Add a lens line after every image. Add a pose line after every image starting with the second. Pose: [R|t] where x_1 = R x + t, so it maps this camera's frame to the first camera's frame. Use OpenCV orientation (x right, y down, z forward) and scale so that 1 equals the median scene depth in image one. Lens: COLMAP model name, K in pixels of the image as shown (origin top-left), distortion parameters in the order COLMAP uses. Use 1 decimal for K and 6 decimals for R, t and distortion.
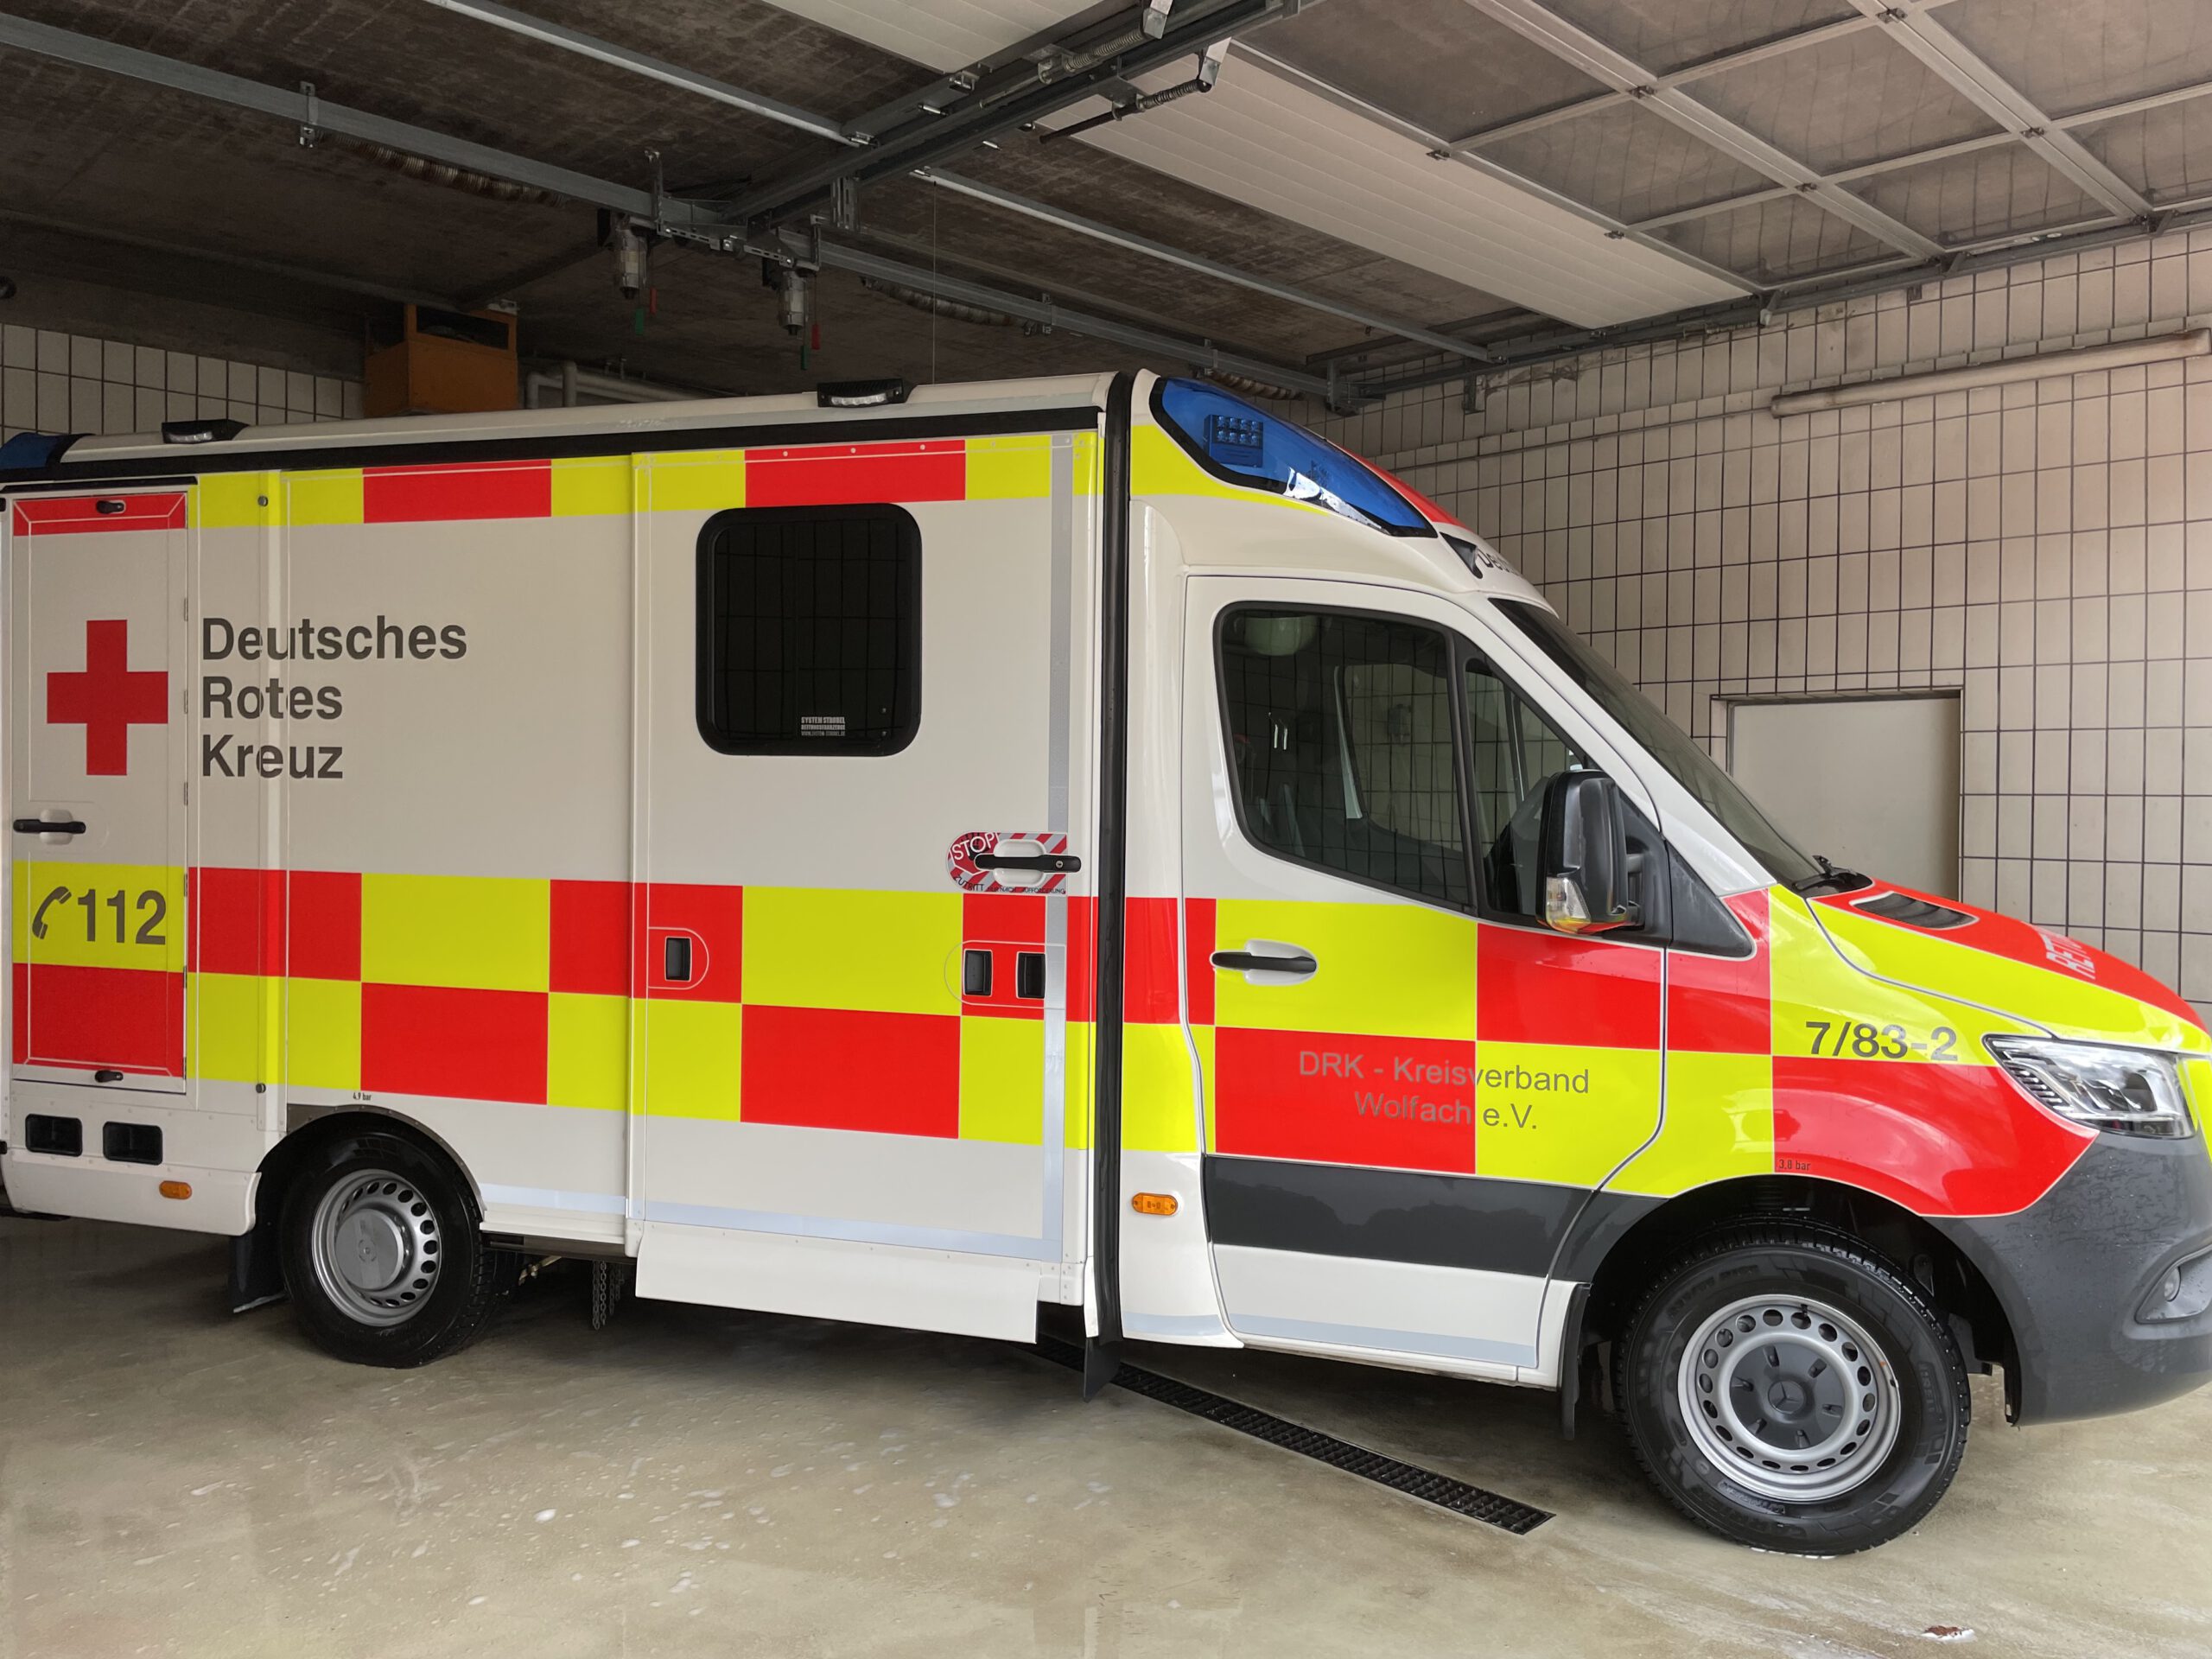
lens RADIAL K [[1668.2, 0, 1111.8], [0, 1668.2, 827.0], [0, 0, 1]] dist [0.066197, -0.085006]
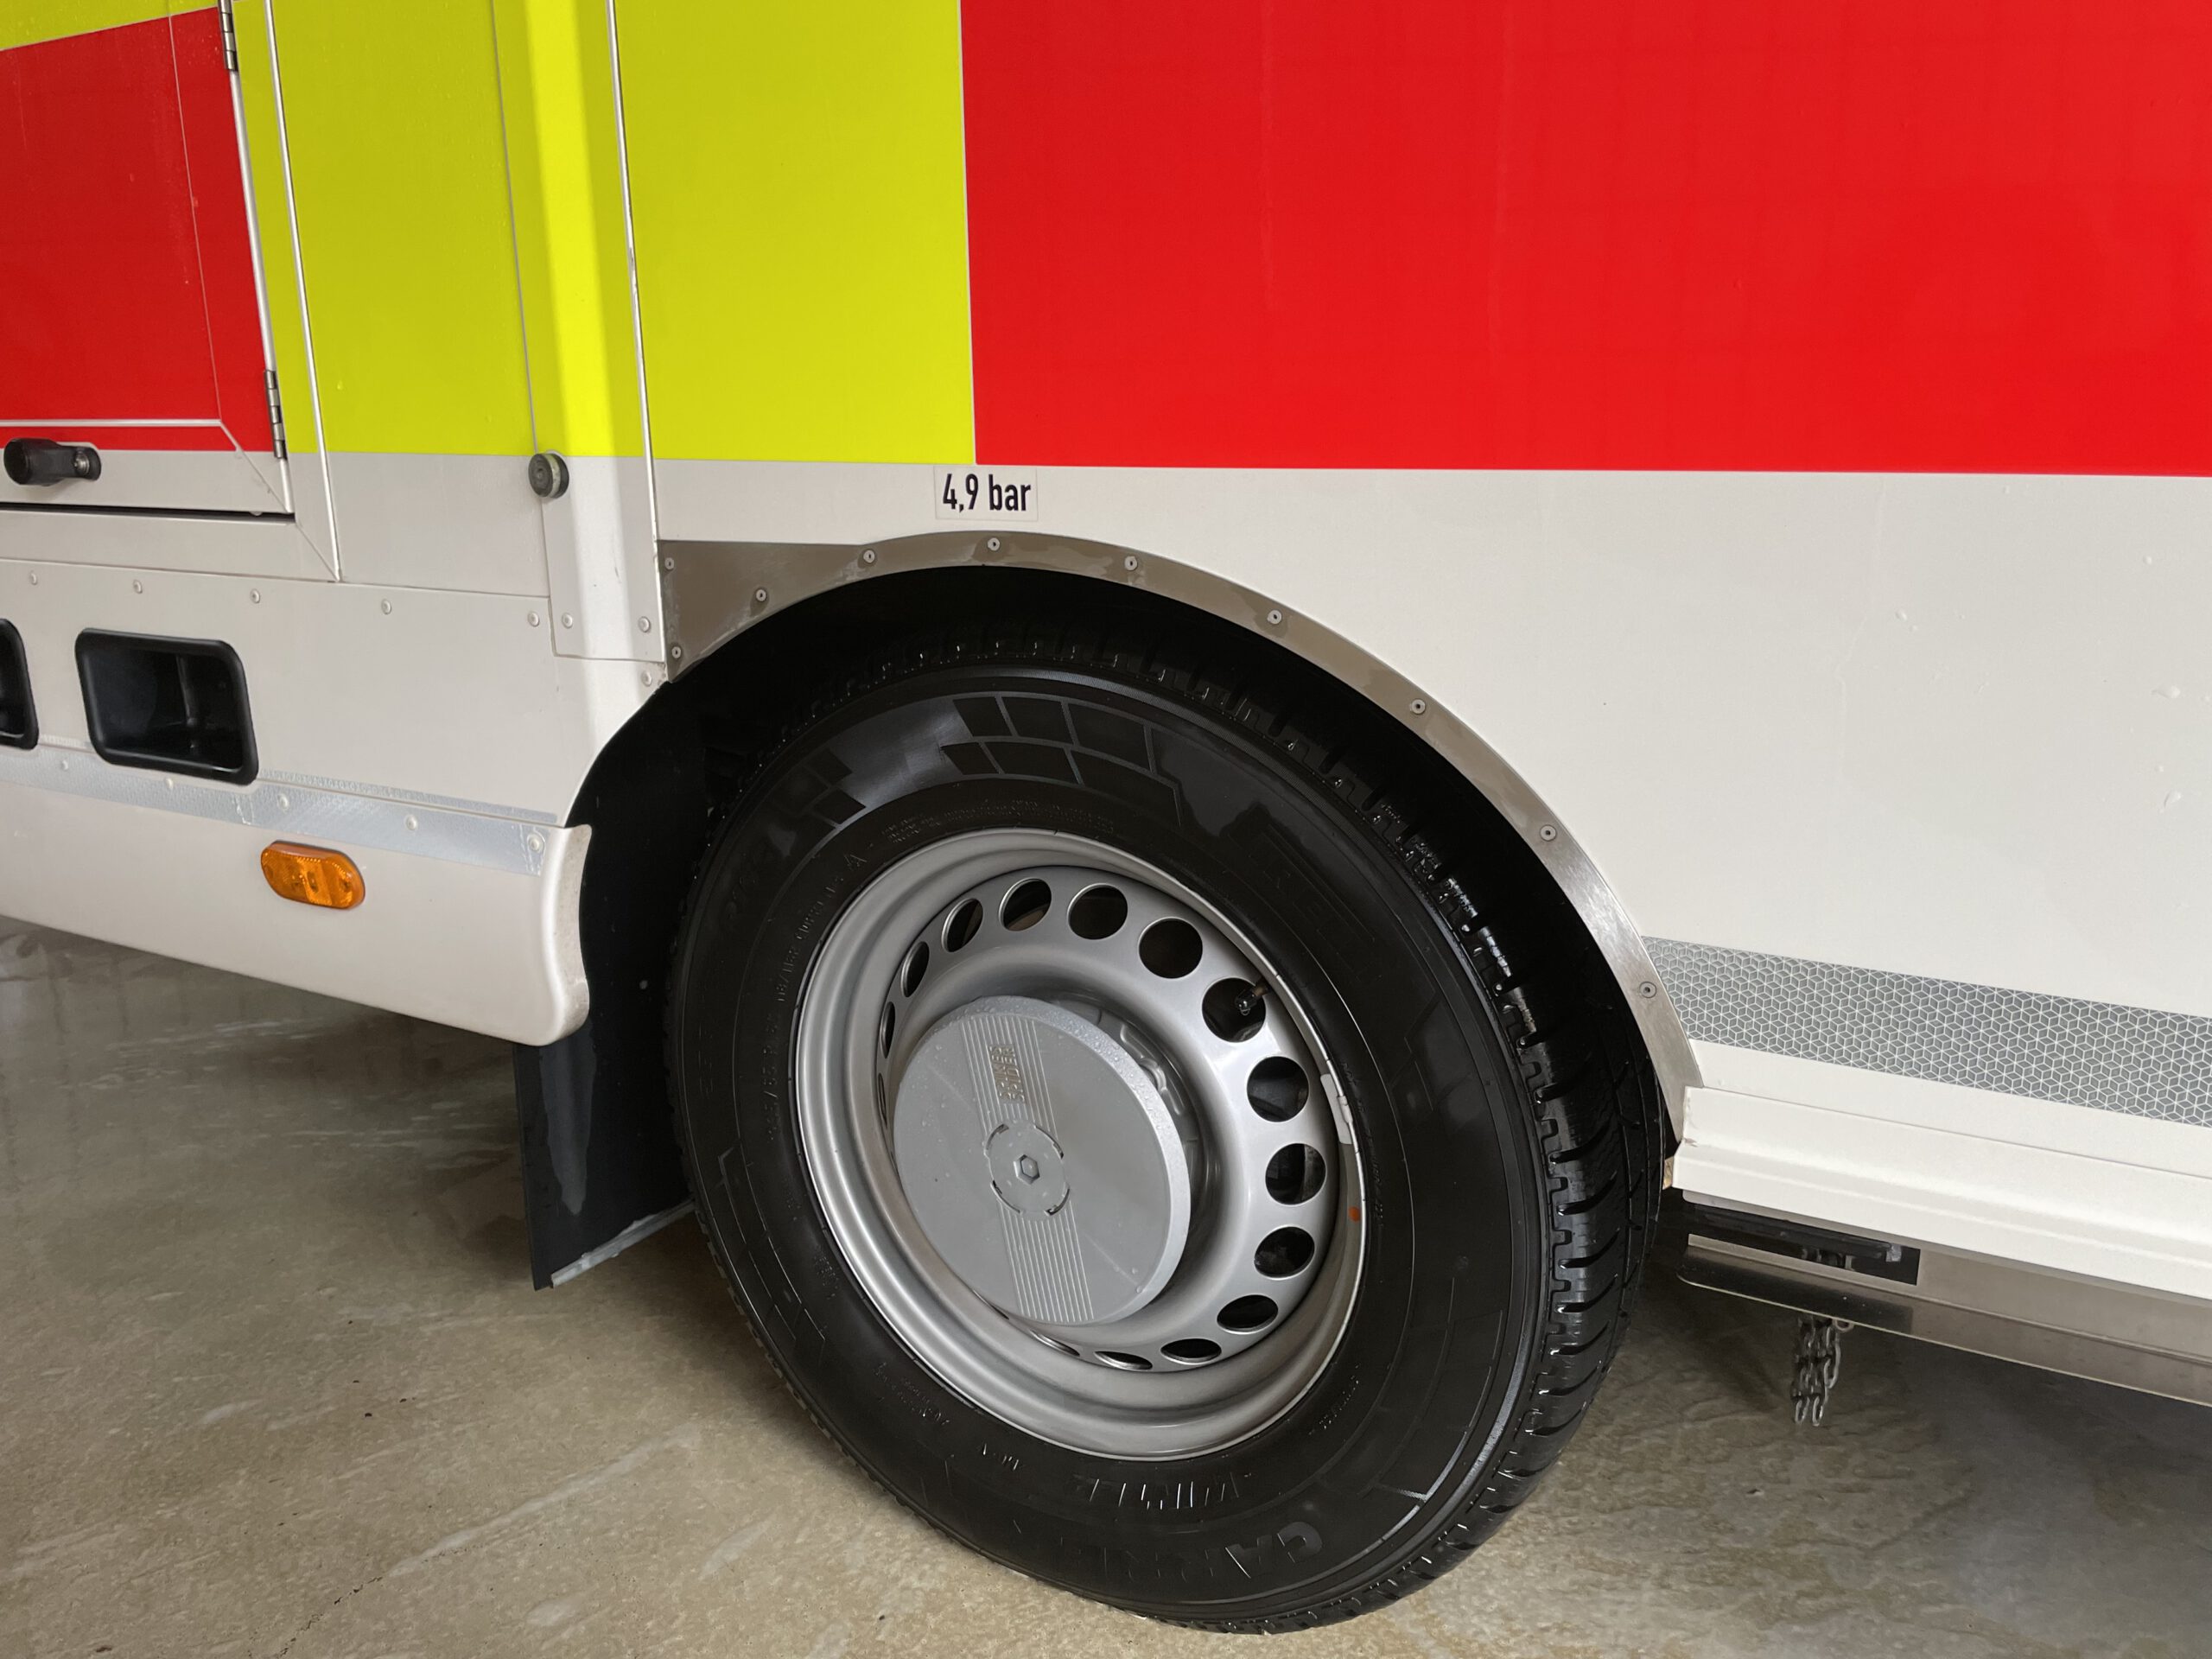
lens RADIAL K [[1668.2, 0, 1119.7], [0, 1668.2, 815.9], [0, 0, 1]] dist [0.066197, -0.085006]
pose [[0.979422, 0.024979, -0.200272, -0.381035], [0.020744, 0.974597, 0.223002, 0.150790], [0.200755, -0.222567, 0.954024, 0.787179]]
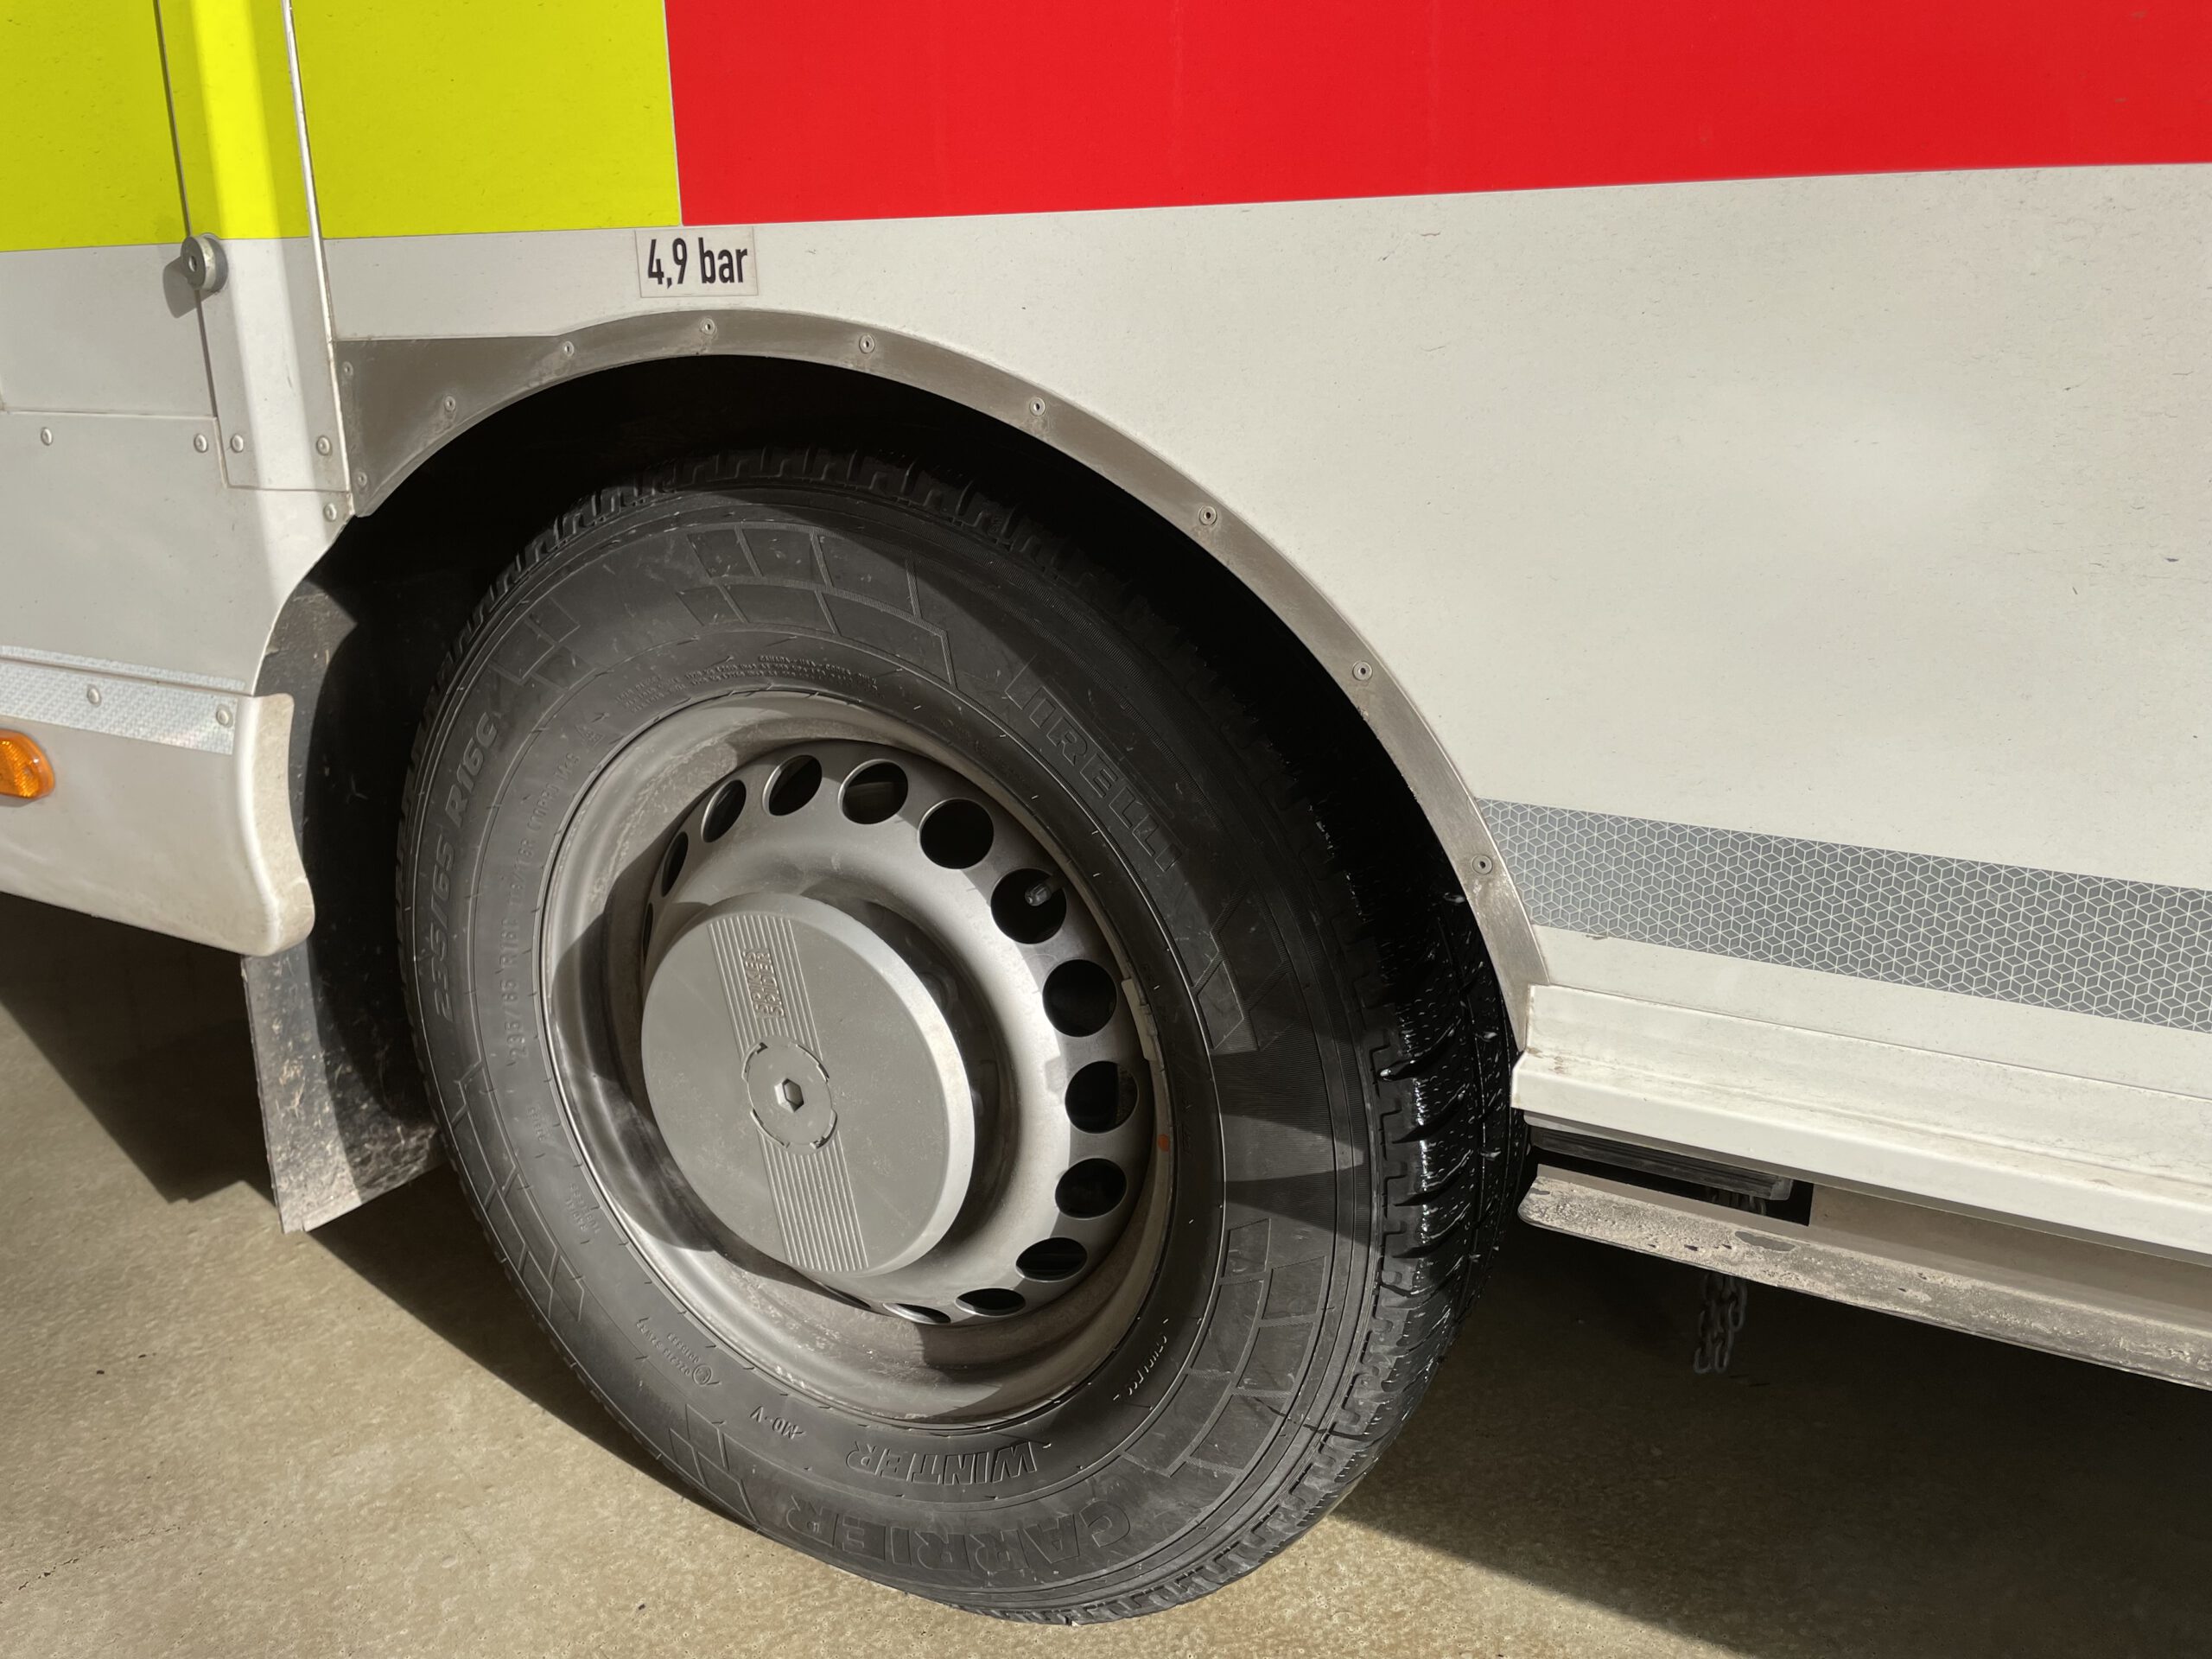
lens RADIAL K [[1668.2, 0, 1107.1], [0, 1668.2, 817.7], [0, 0, 1]] dist [0.066197, -0.085006]
pose [[0.982336, 0.032507, -0.184279, -0.366911], [0.017024, 0.965185, 0.261013, 0.167723], [0.186349, -0.259540, 0.947583, 0.823552]]
